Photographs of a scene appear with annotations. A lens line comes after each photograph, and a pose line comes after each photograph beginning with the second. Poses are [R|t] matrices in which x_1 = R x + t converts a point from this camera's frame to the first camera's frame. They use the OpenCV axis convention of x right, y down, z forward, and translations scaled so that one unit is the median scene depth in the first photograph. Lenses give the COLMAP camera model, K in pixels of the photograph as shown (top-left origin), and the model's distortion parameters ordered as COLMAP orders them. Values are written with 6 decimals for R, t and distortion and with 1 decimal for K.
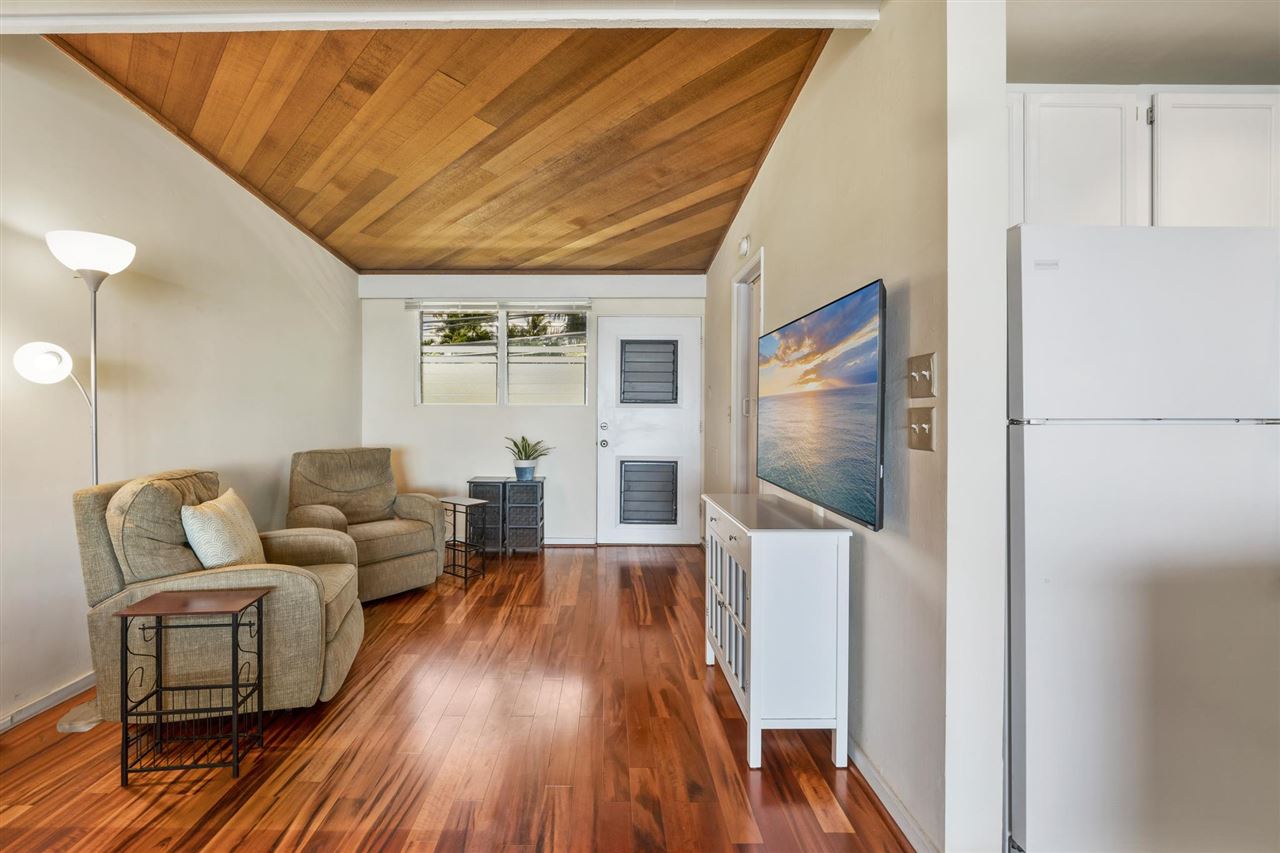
lens RADIAL K [[516.1, 0, 572.6], [0, 516.1, 410.0], [0, 0, 1]] dist [-0.021092, -0.000051]
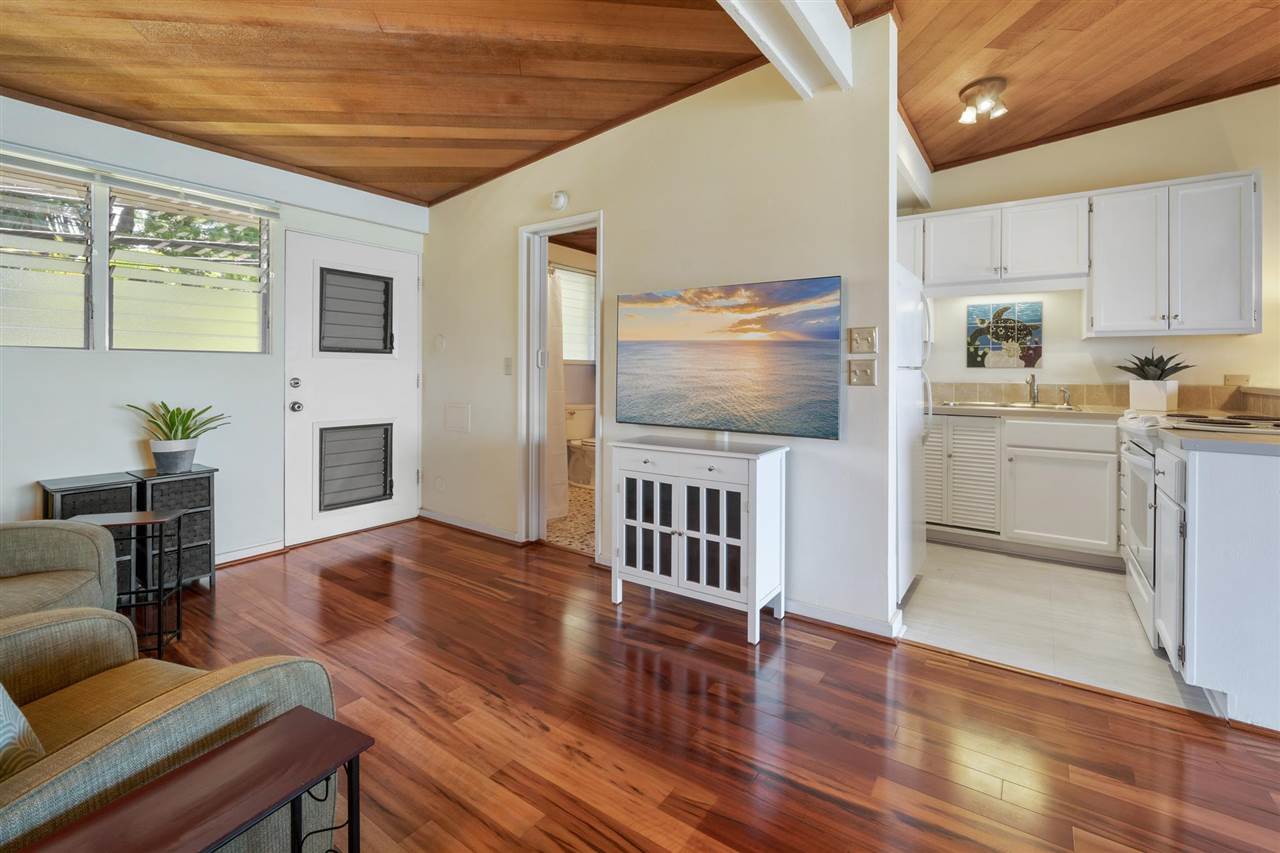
lens RADIAL K [[536.8, 0, 691.4], [0, 536.8, 361.3], [0, 0, 1]] dist [0.003372, -0.000027]
pose [[0.597454, 0.003010, 0.801898, -0.226503], [0.005452, 0.999955, -0.007816, 0.010376], [-0.801885, 0.009041, 0.597410, 0.103814]]
